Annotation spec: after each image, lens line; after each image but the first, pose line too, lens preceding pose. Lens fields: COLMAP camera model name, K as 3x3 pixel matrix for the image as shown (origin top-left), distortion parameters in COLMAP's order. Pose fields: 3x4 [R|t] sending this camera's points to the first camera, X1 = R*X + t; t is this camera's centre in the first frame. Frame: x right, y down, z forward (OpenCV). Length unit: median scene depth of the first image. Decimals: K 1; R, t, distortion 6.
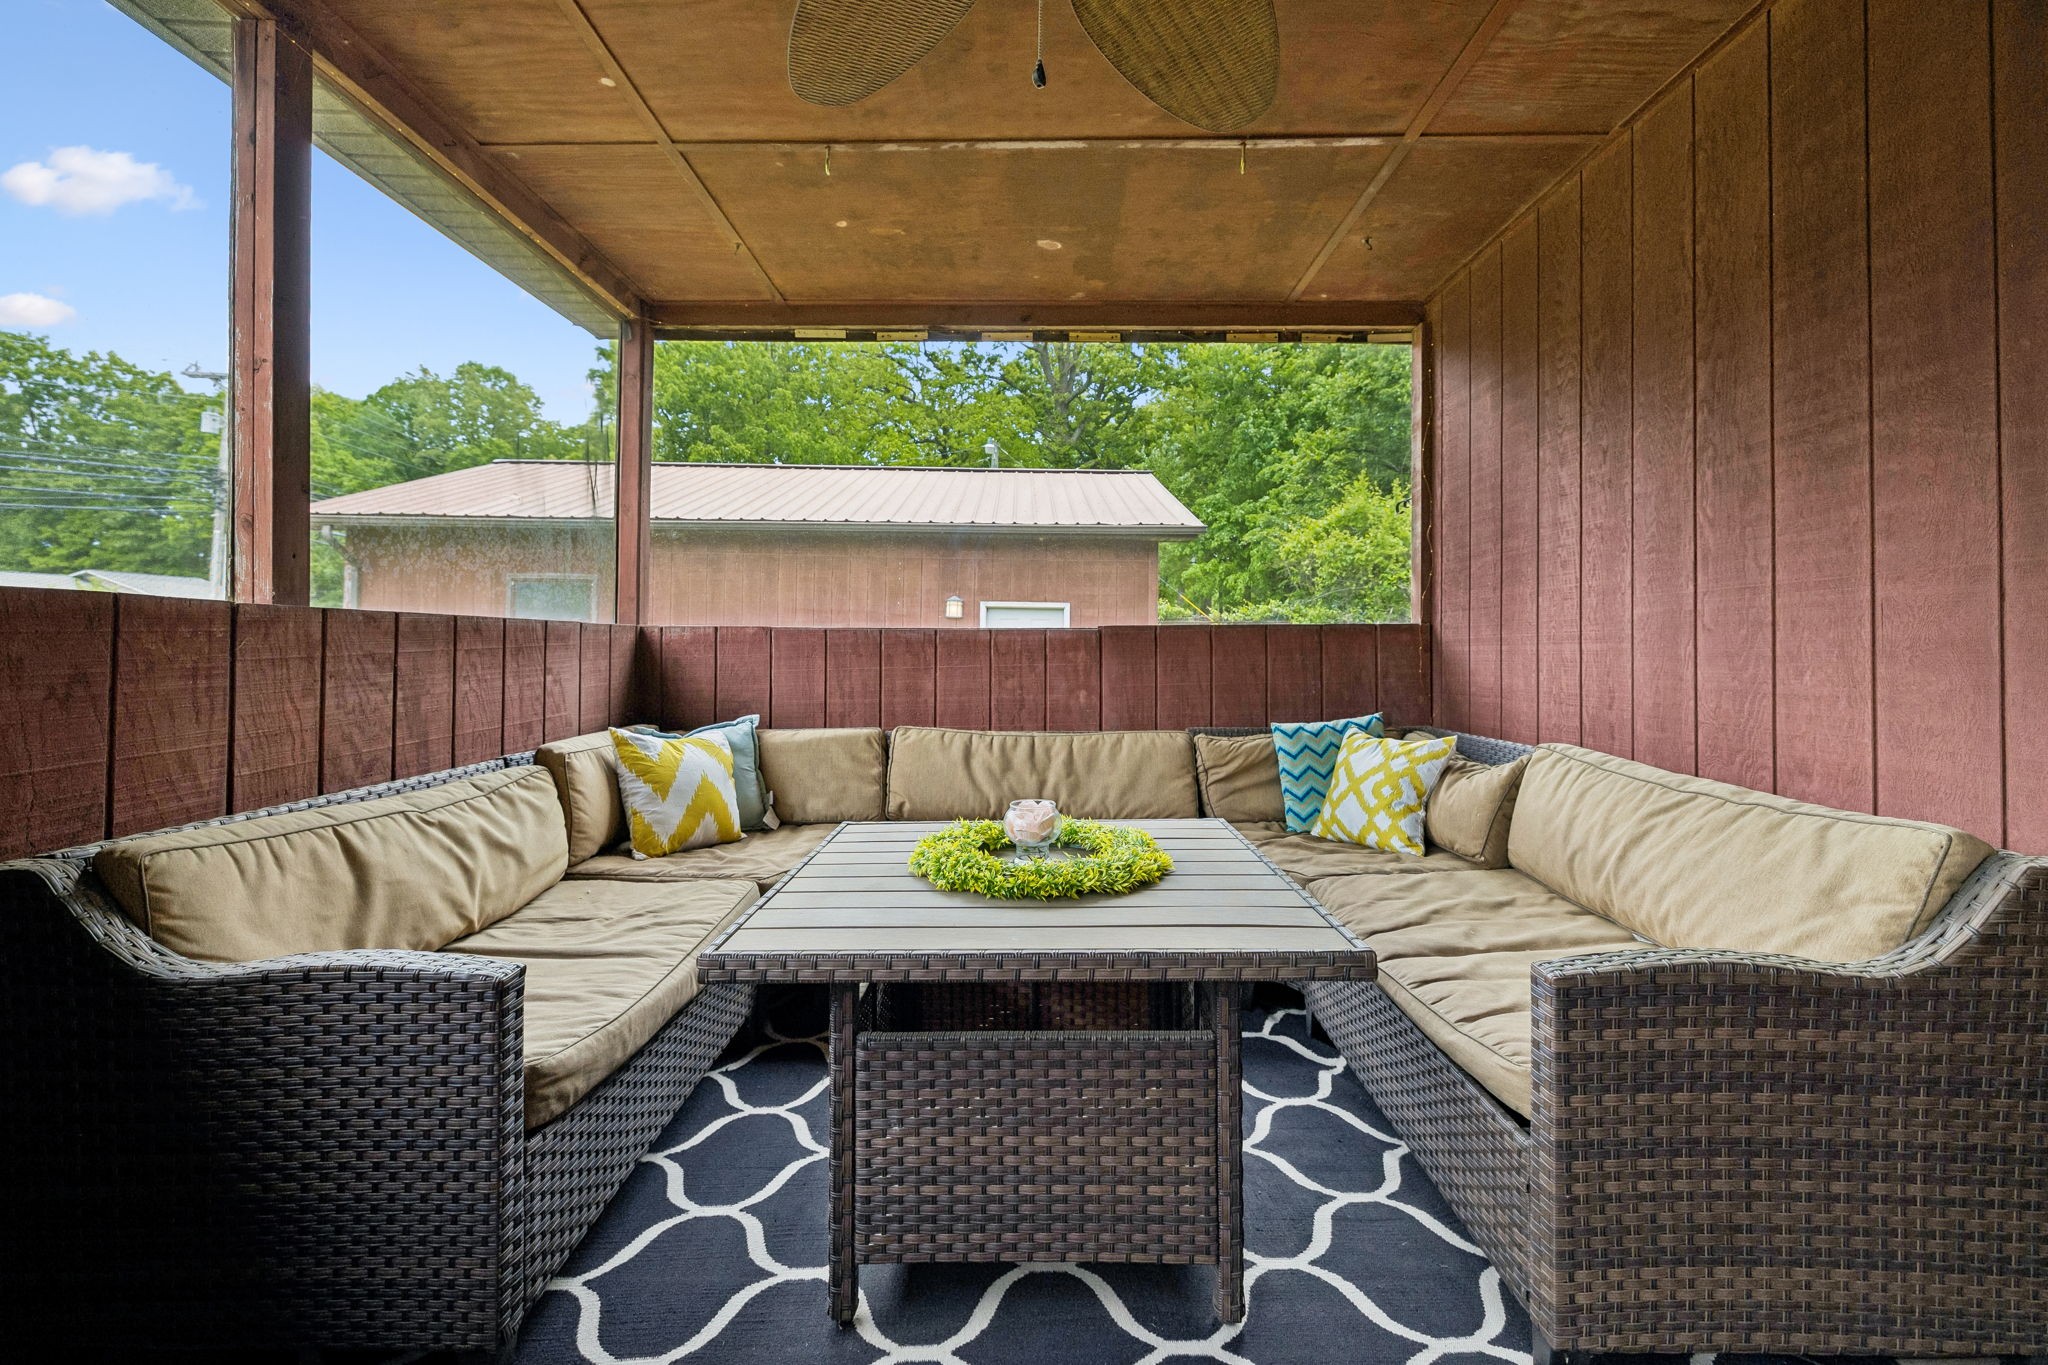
lens RADIAL K [[860.2, 0, 1025.8], [0, 860.2, 657.2], [0, 0, 1]] dist [-0.000003, 0.000111]
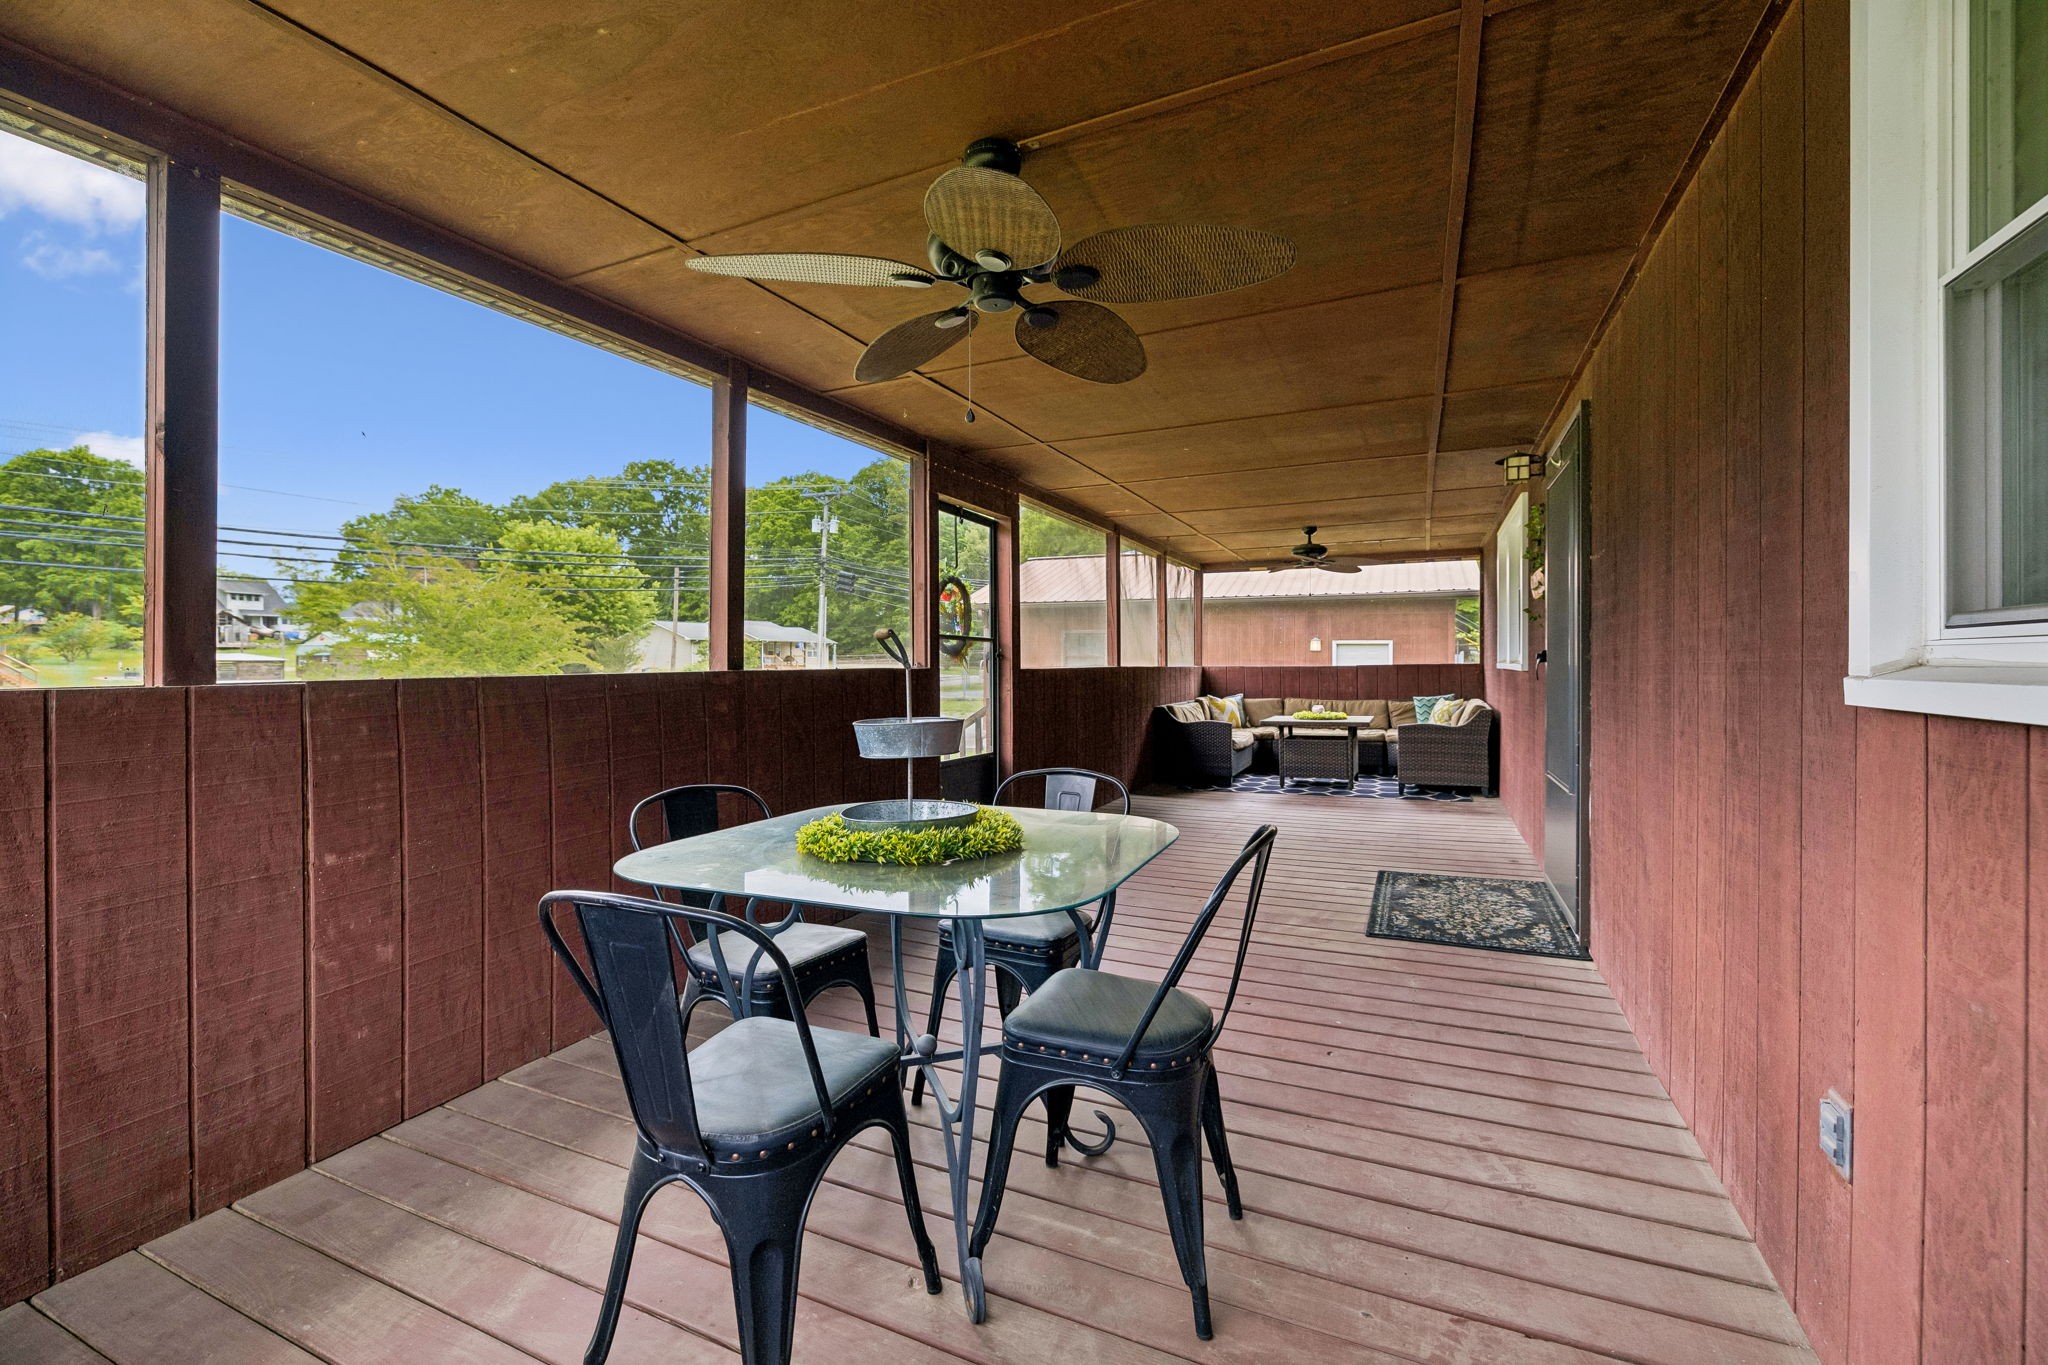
lens RADIAL K [[860.2, 0, 1025.8], [0, 860.2, 657.2], [0, 0, 1]] dist [-0.000003, 0.000111]
pose [[0.911143, -0.013357, -0.411873, 0.267694], [0.004685, 0.999746, -0.022058, -0.002640], [0.412063, 0.018168, 0.910974, -2.162800]]
